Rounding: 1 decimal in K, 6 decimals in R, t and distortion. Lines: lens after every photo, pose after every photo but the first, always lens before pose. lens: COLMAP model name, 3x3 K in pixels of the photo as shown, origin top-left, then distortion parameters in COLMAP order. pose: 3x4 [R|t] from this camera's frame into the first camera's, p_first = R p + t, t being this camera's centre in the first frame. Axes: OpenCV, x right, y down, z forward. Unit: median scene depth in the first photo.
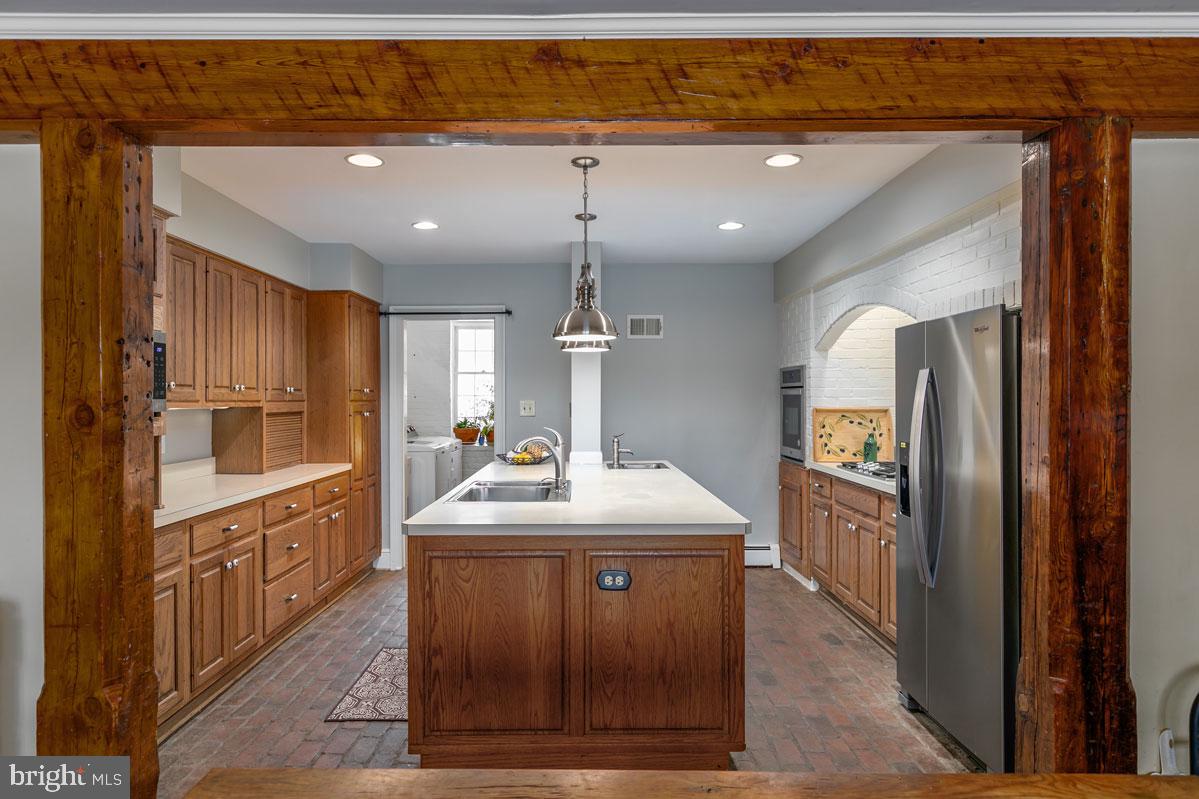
lens RADIAL K [[772.8, 0, 597.5], [0, 772.8, 398.3], [0, 0, 1]] dist [-0.004048, 0.001041]
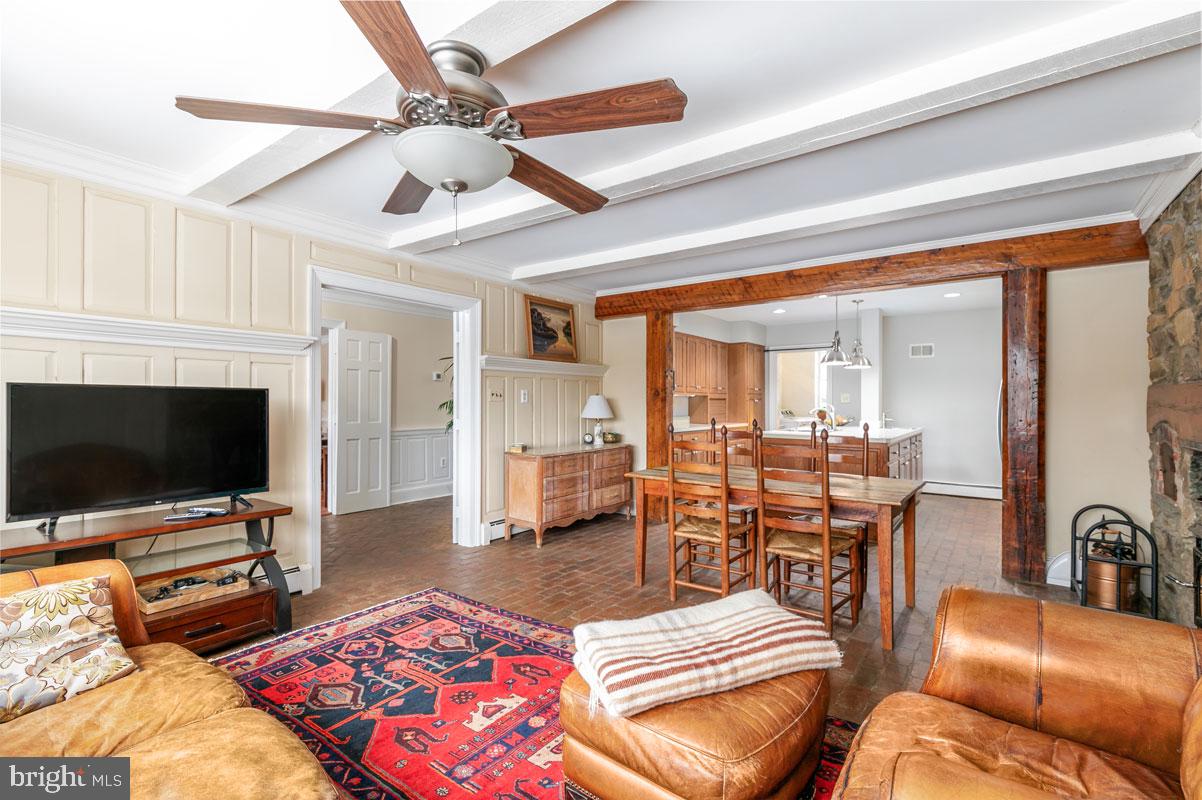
lens RADIAL K [[556.2, 0, 597.8], [0, 556.2, 398.0], [0, 0, 1]] dist [0.003286, -0.000104]
pose [[0.812578, 0.001050, -0.582852, 0.587118], [-0.003628, 0.999988, -0.003256, 0.052321], [0.582842, 0.004760, 0.812572, -1.195409]]
